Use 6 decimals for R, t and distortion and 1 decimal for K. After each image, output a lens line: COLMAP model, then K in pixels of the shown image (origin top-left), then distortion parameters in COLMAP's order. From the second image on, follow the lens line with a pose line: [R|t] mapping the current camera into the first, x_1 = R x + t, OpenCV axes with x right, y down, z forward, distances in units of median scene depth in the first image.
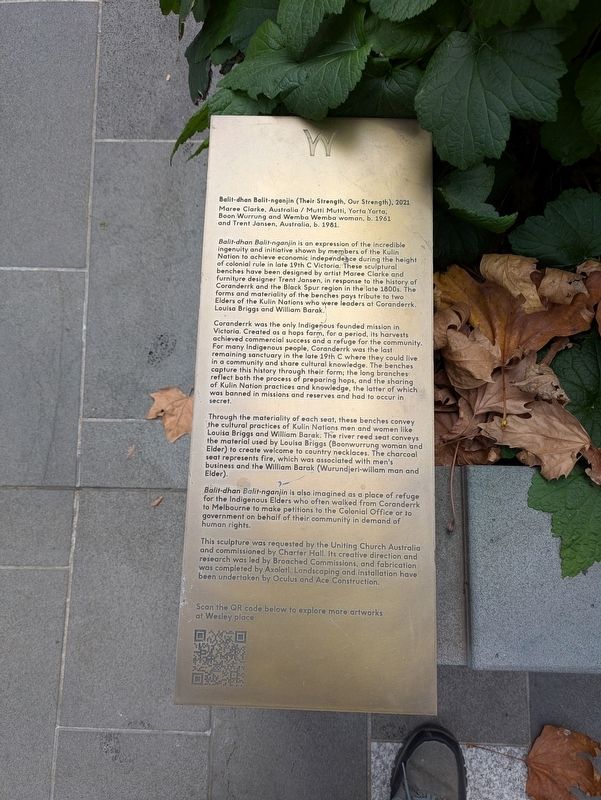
lens RADIAL K [[582.5, 0, 297.0], [0, 582.5, 401.0], [0, 0, 1]] dist [0.053607, -0.043545]
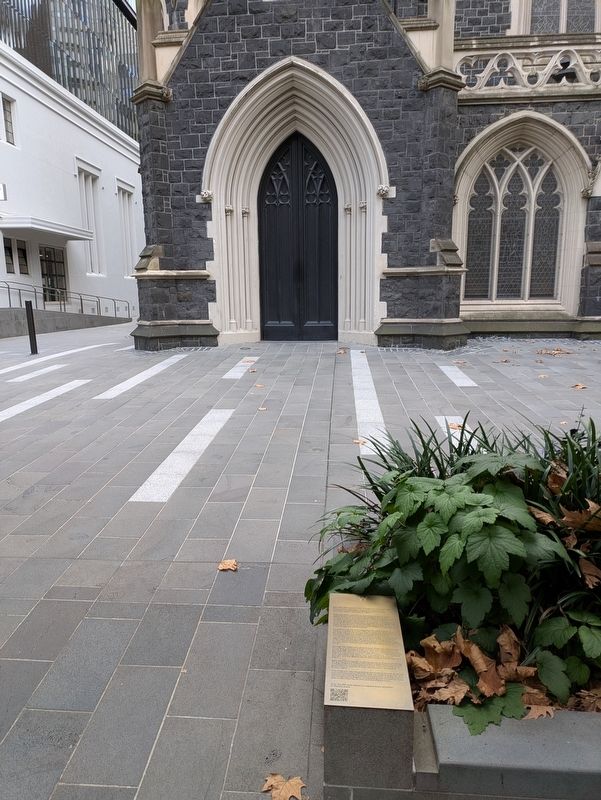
lens RADIAL K [[582.5, 0, 297.0], [0, 582.5, 401.0], [0, 0, 1]] dist [0.053607, -0.043545]
pose [[0.998108, 0.027868, -0.054809, -0.162134], [-0.061101, 0.349832, -0.934818, 2.098054], [-0.006877, 0.936398, 0.350873, -1.104634]]
